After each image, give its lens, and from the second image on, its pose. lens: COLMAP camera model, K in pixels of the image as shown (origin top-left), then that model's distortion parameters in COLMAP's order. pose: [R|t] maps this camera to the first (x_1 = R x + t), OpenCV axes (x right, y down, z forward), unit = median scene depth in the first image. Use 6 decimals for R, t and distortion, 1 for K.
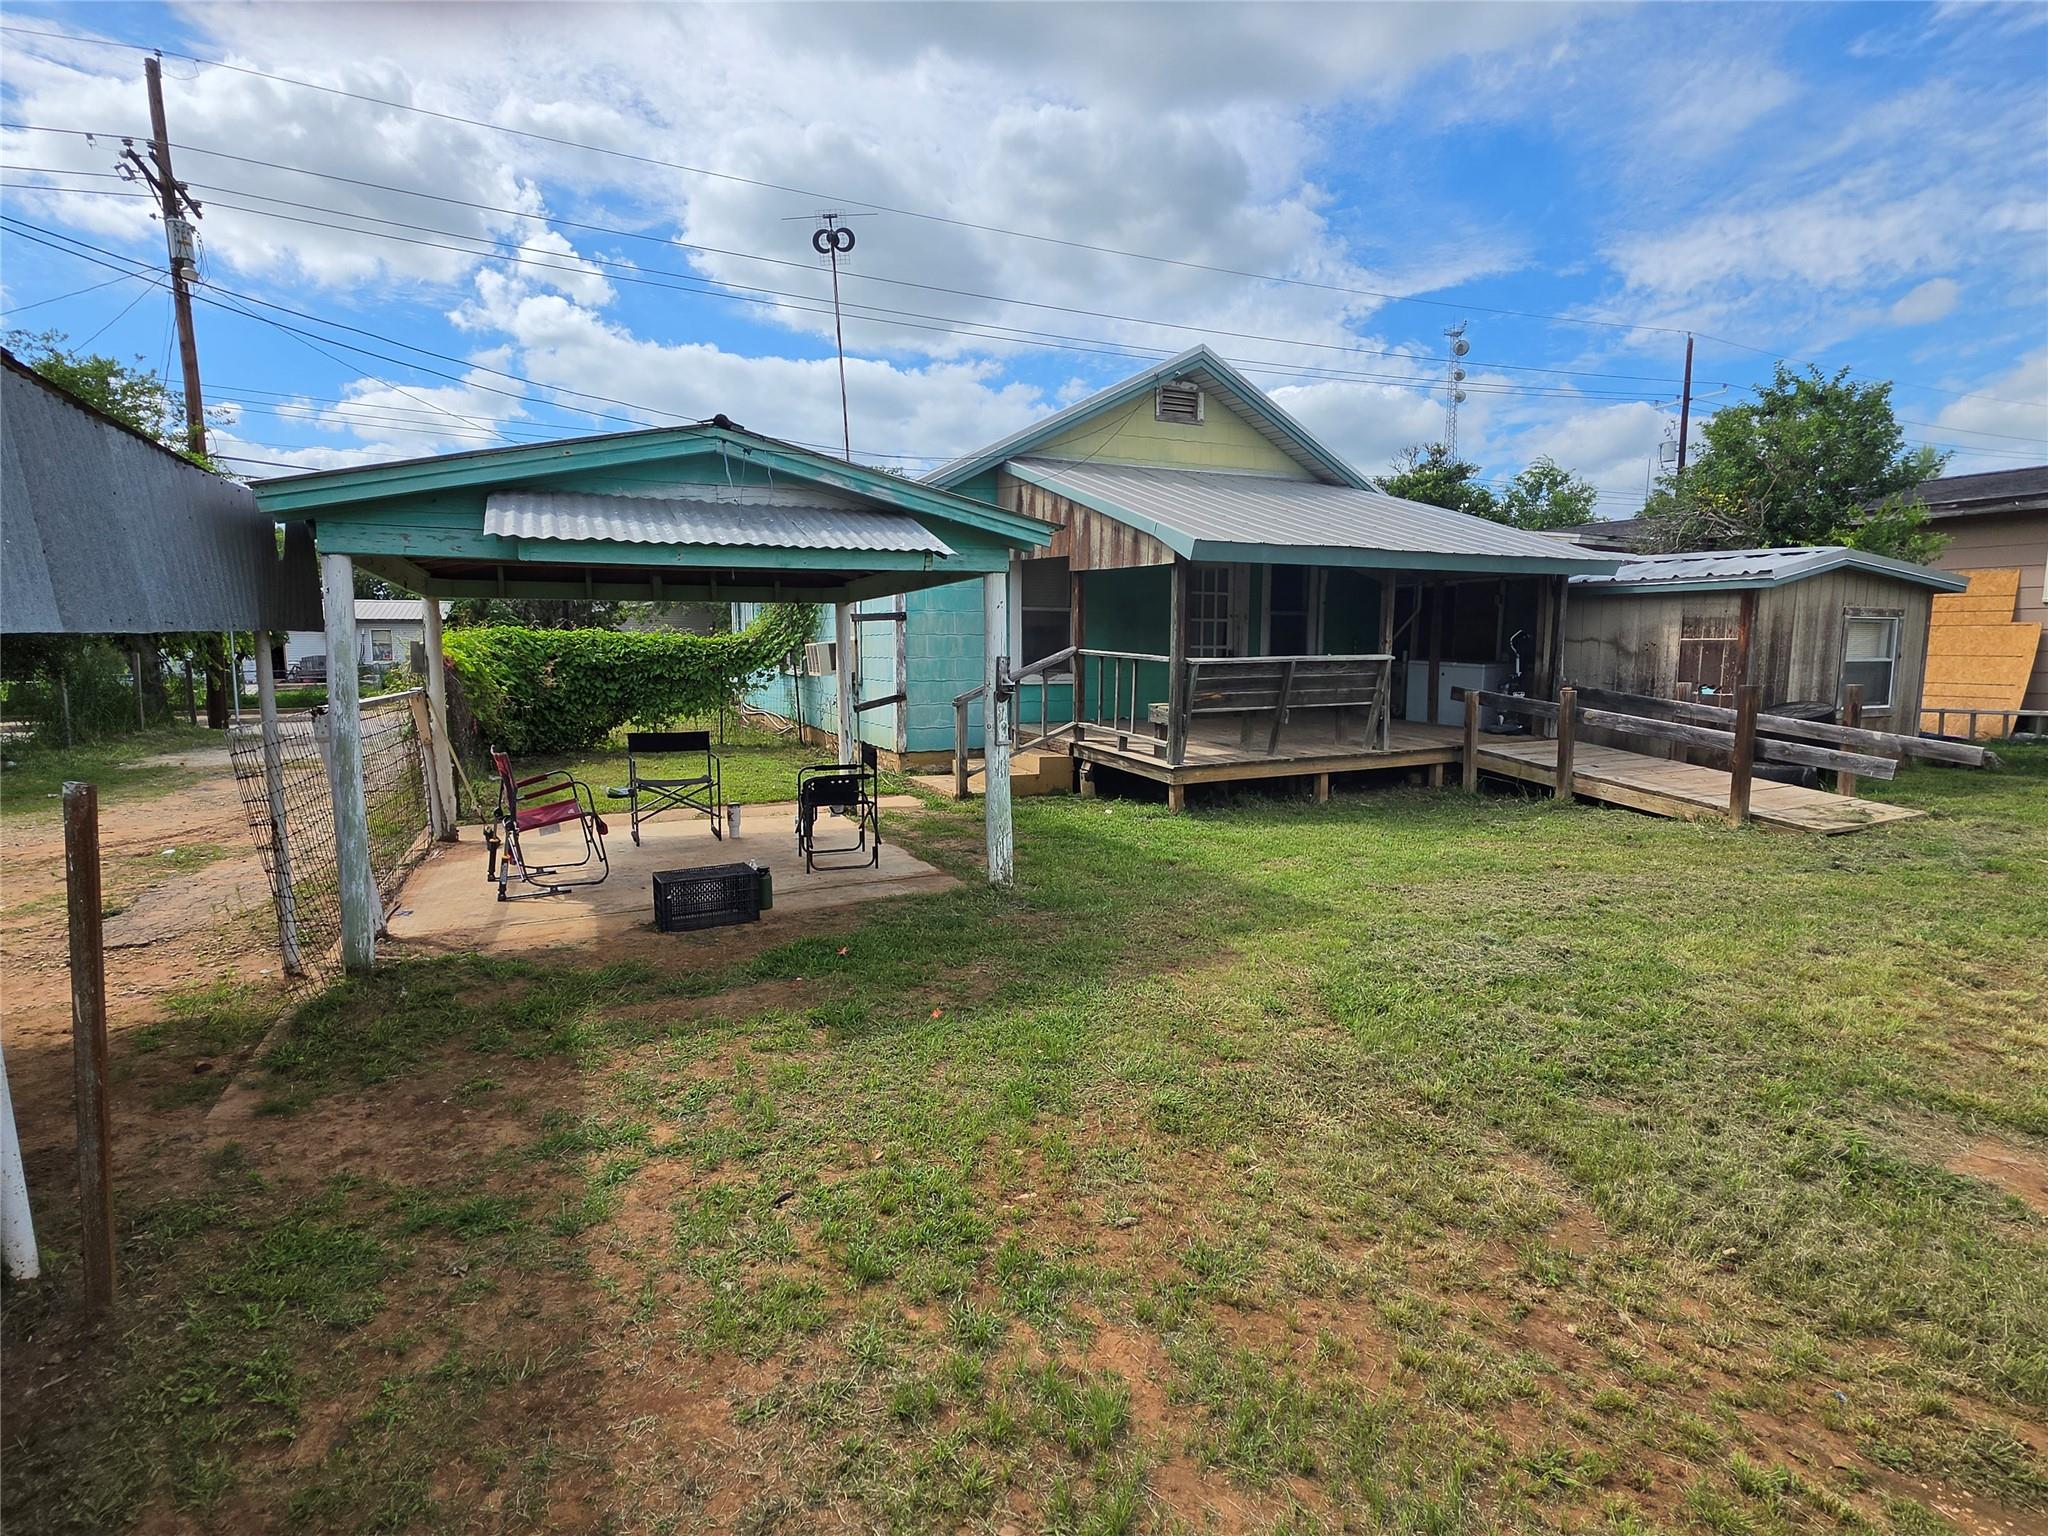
lens RADIAL K [[976.3, 0, 1019.1], [0, 976.3, 759.4], [0, 0, 1]] dist [0.001031, 0.000073]
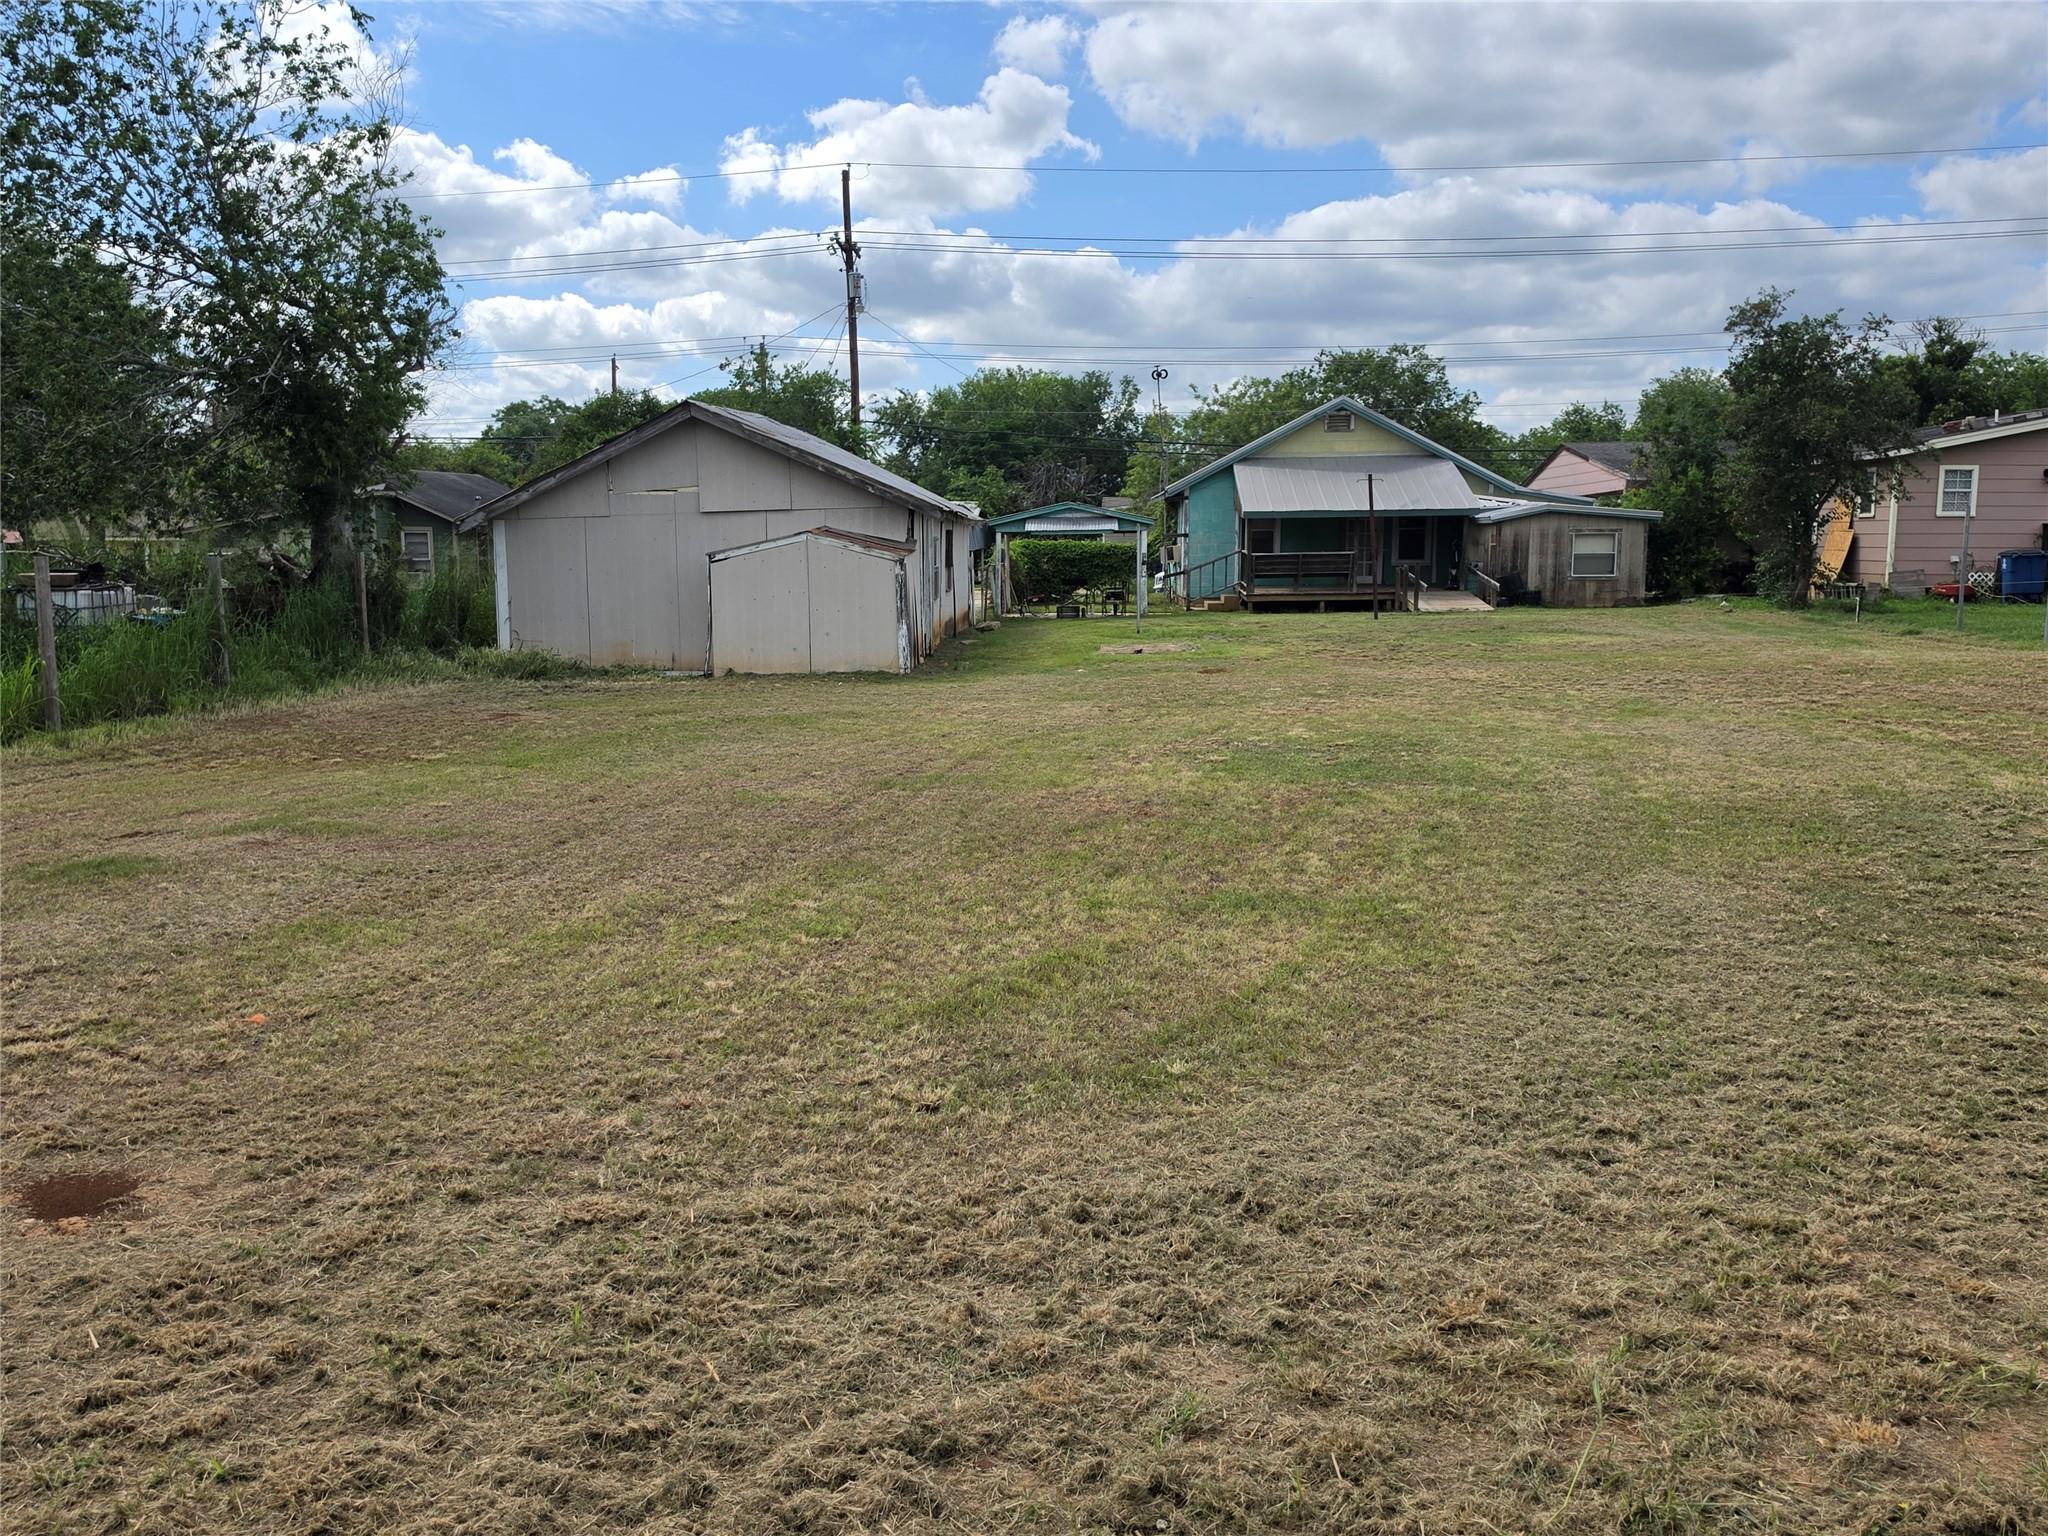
lens RADIAL K [[1786.4, 0, 1035.0], [0, 1786.4, 766.4], [0, 0, 1]] dist [0.149637, -0.242583]
pose [[0.889453, 0.054683, -0.453744, 1.429780], [-0.050739, 0.998494, 0.020871, 0.306203], [0.454202, 0.004459, 0.890888, -2.743102]]
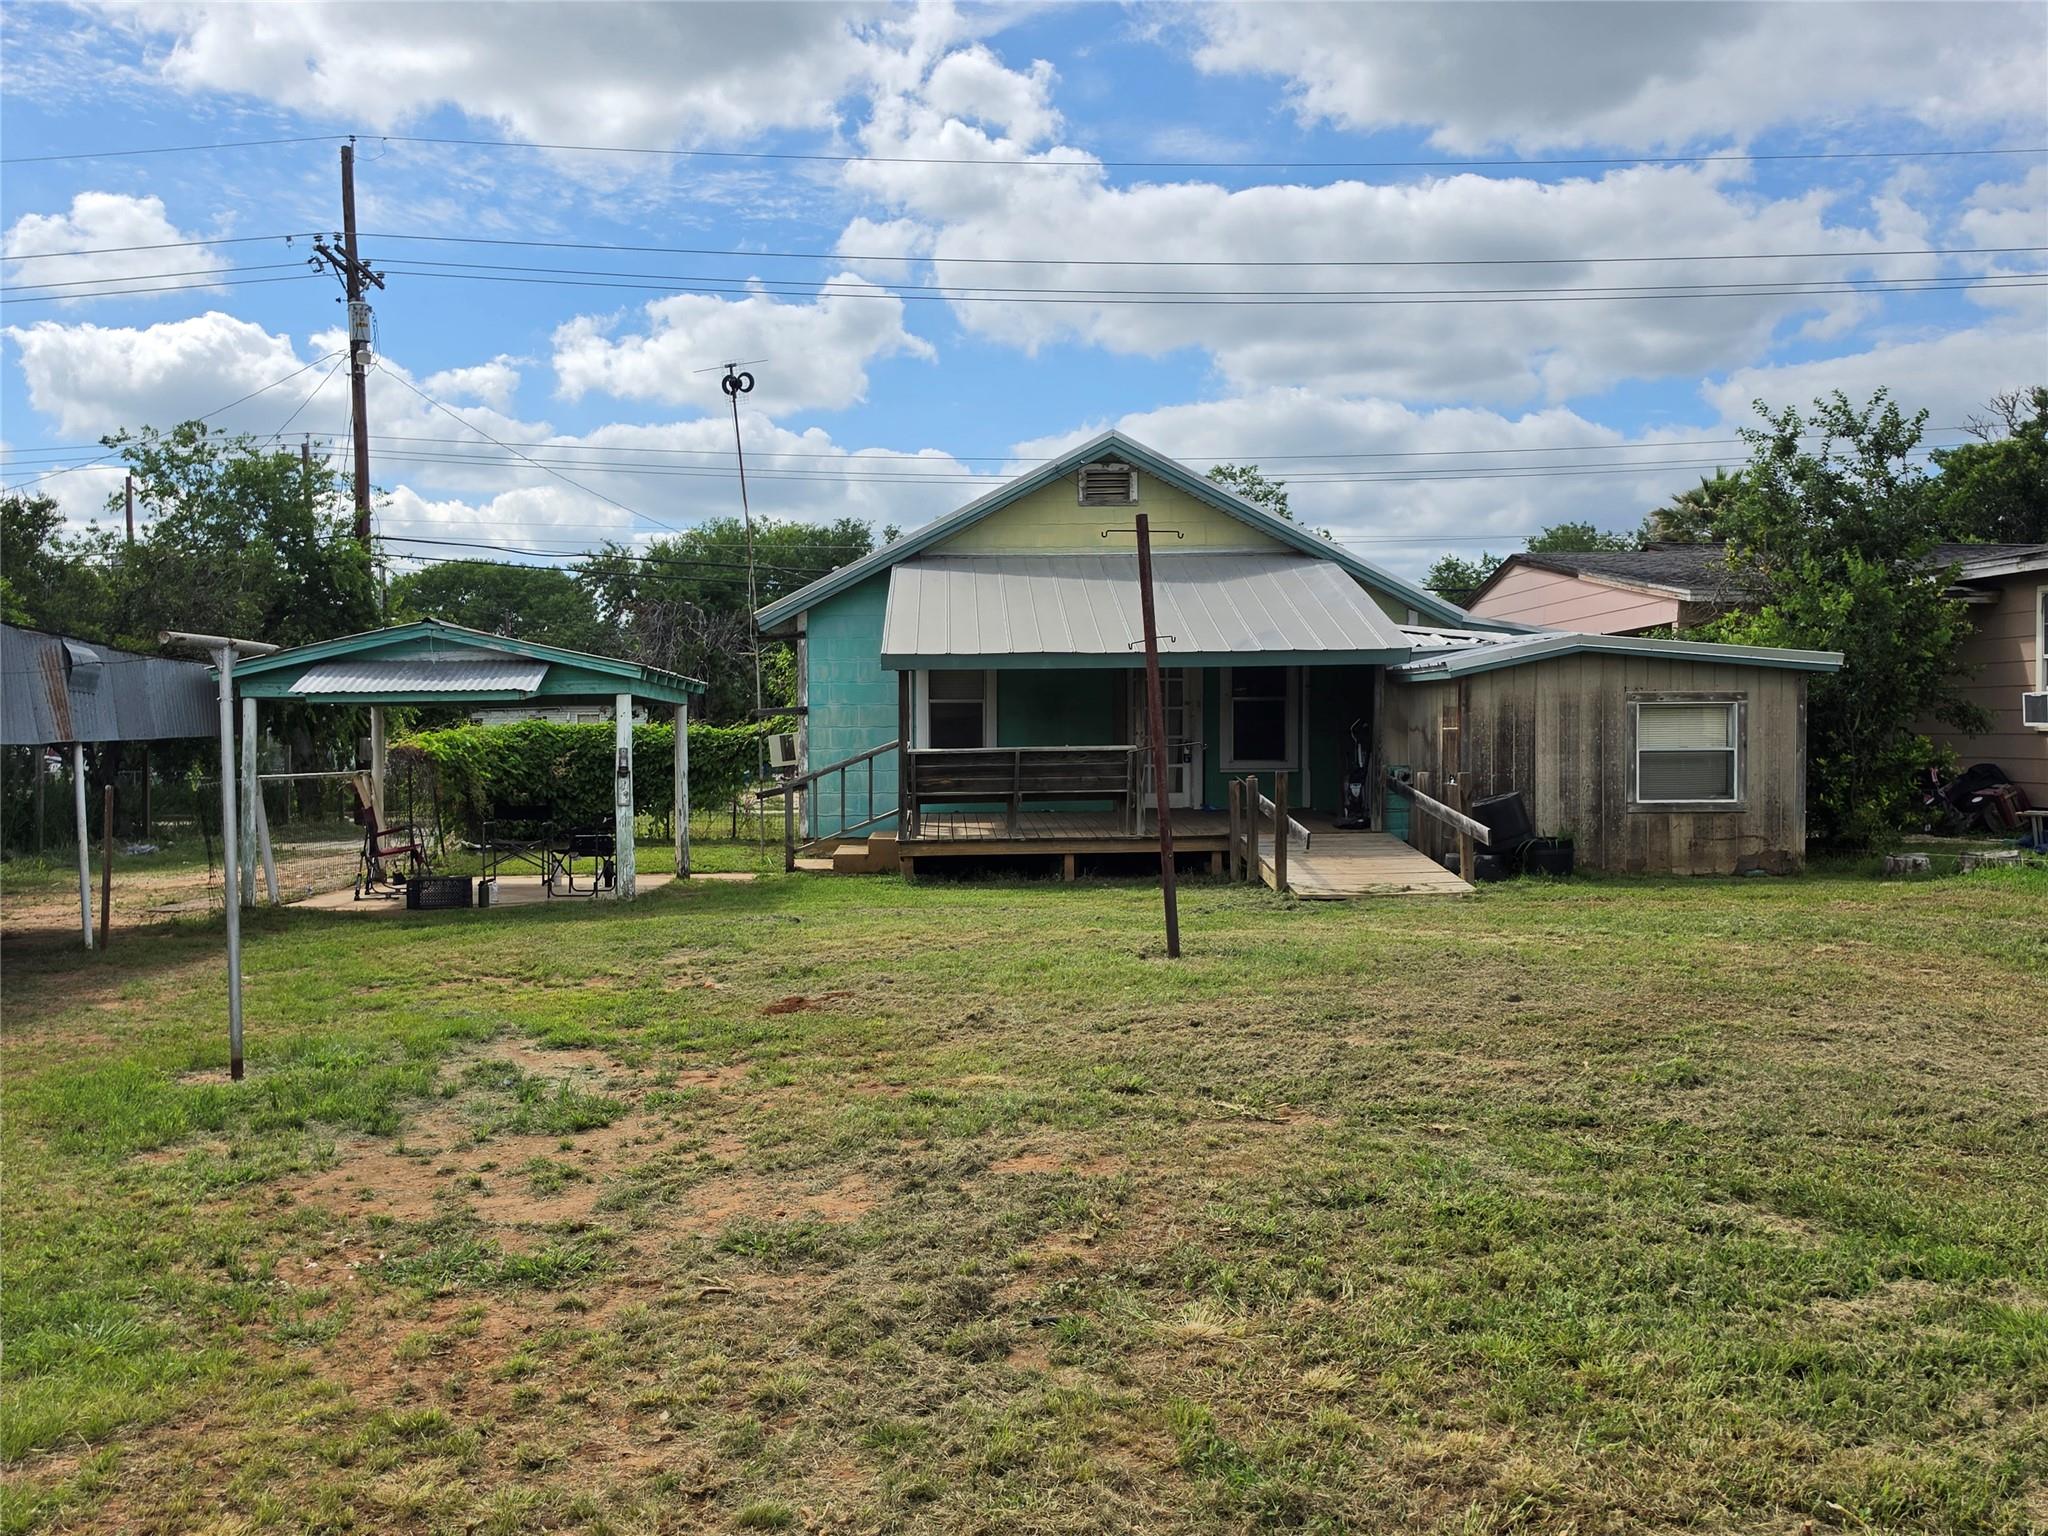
lens RADIAL K [[1778.7, 0, 1039.4], [0, 1778.7, 776.6], [0, 0, 1]] dist [0.140473, -0.217570]
pose [[0.925588, 0.003660, -0.378515, 0.845743], [-0.036830, 0.996079, -0.080432, 0.072428], [0.376737, 0.088387, 0.922094, -0.688006]]
